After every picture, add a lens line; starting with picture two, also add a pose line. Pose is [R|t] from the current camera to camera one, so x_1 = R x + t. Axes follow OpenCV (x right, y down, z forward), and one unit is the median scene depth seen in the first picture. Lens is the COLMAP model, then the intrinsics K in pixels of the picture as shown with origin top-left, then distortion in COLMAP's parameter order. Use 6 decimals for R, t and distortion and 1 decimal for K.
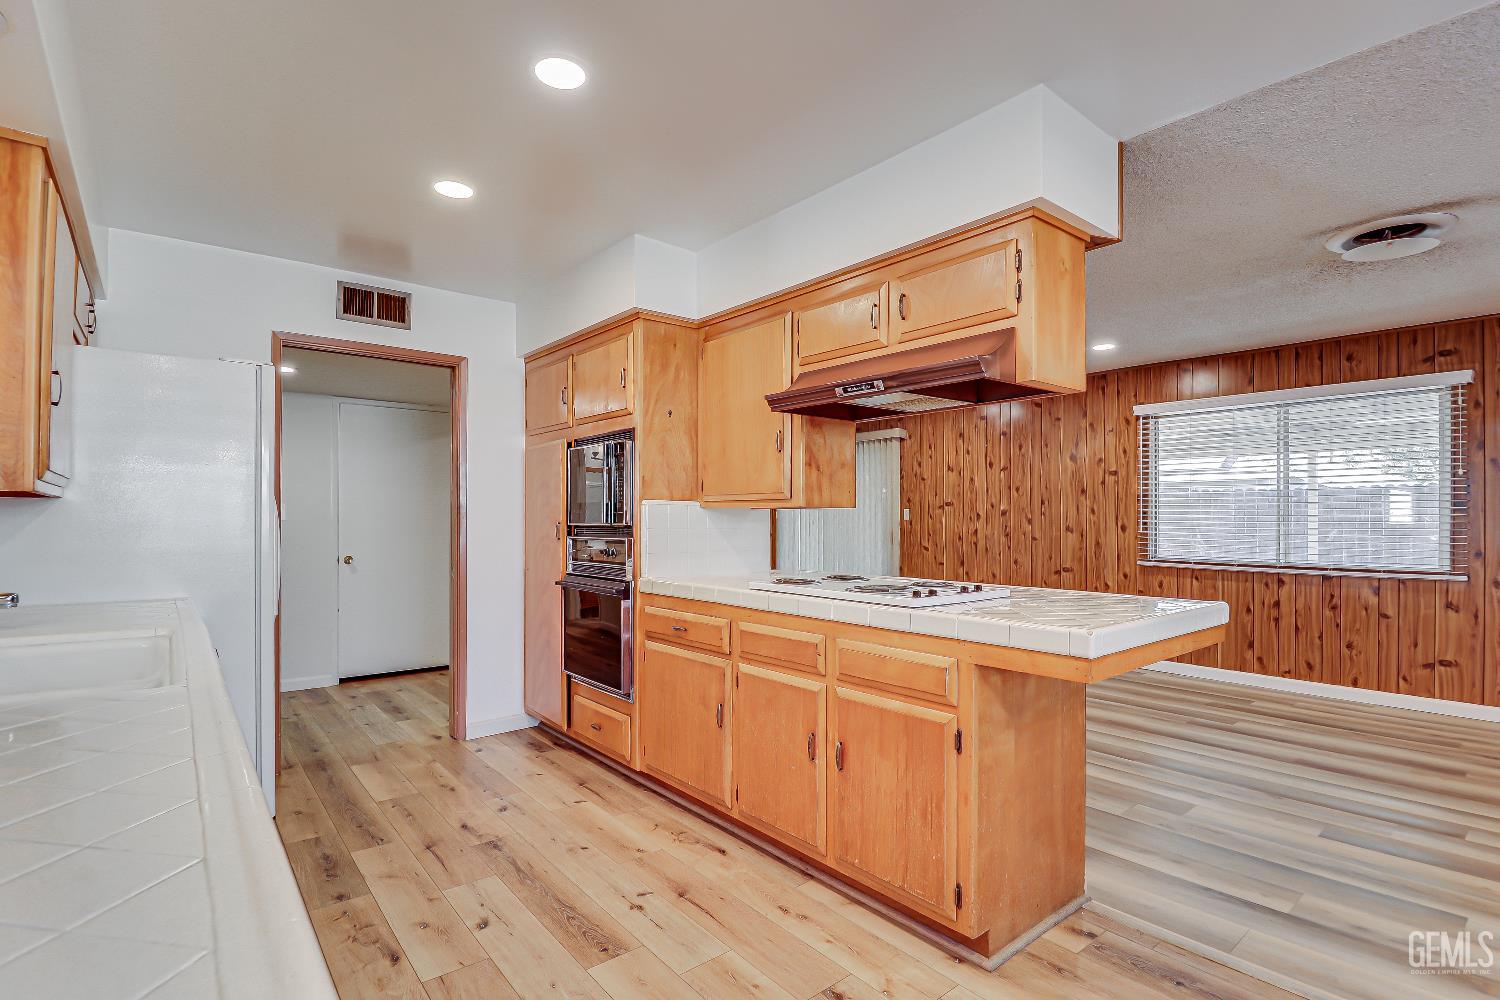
lens RADIAL K [[715.0, 0, 748.0], [0, 715.0, 522.4], [0, 0, 1]] dist [-0.011458, -0.009824]
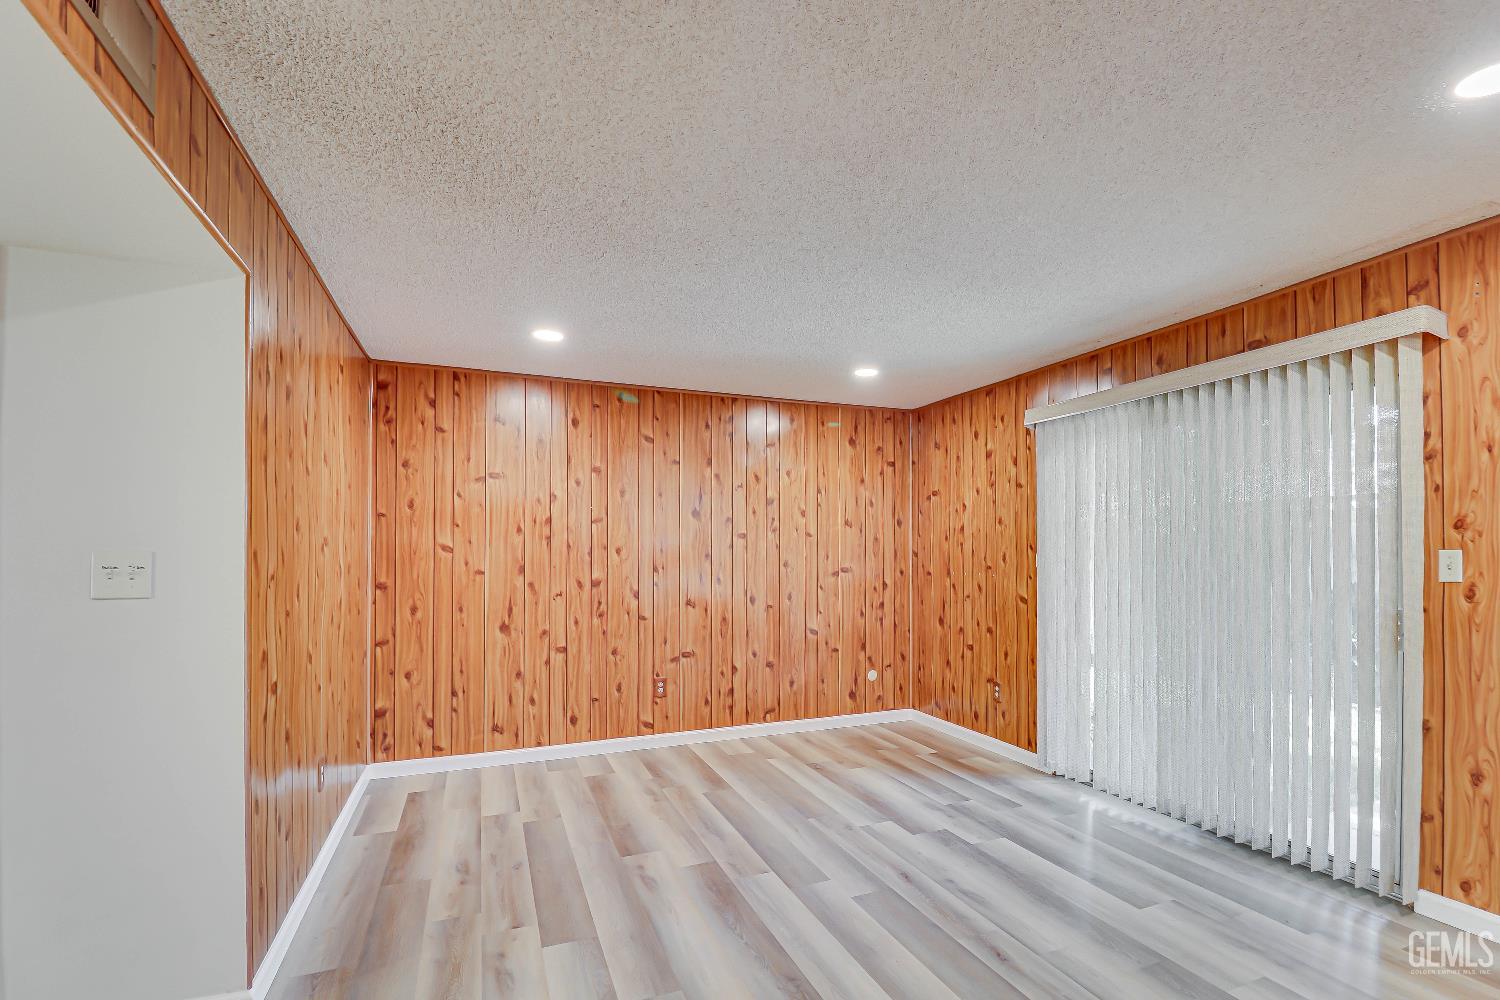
lens RADIAL K [[715.0, 0, 783.5], [0, 715.0, 541.6], [0, 0, 1]] dist [-0.011458, -0.009824]
pose [[0.957752, -0.012164, -0.287340, 0.033562], [0.007593, 0.999826, -0.017018, -0.031275], [0.287497, 0.014117, 0.957678, 0.993125]]
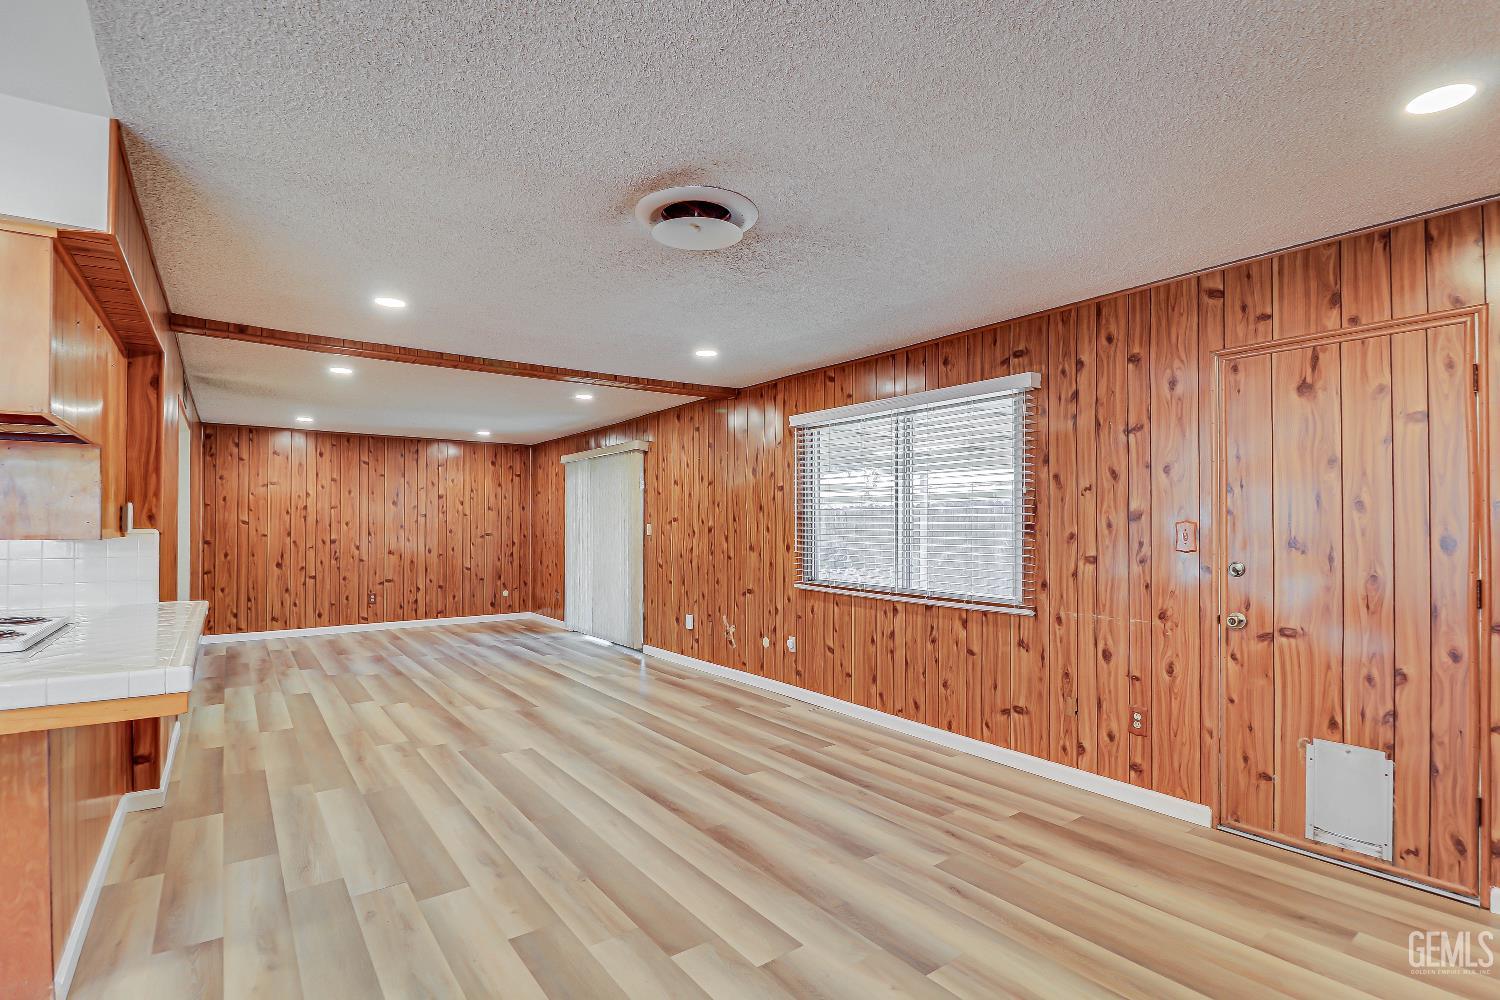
lens RADIAL K [[715.0, 0, 747.1], [0, 715.0, 514.9], [0, 0, 1]] dist [-0.011458, -0.009824]
pose [[0.998725, -0.007391, -0.049941, 0.658213], [0.006761, 0.999896, -0.012761, -0.029536], [0.050030, 0.012407, 0.998671, 0.087000]]
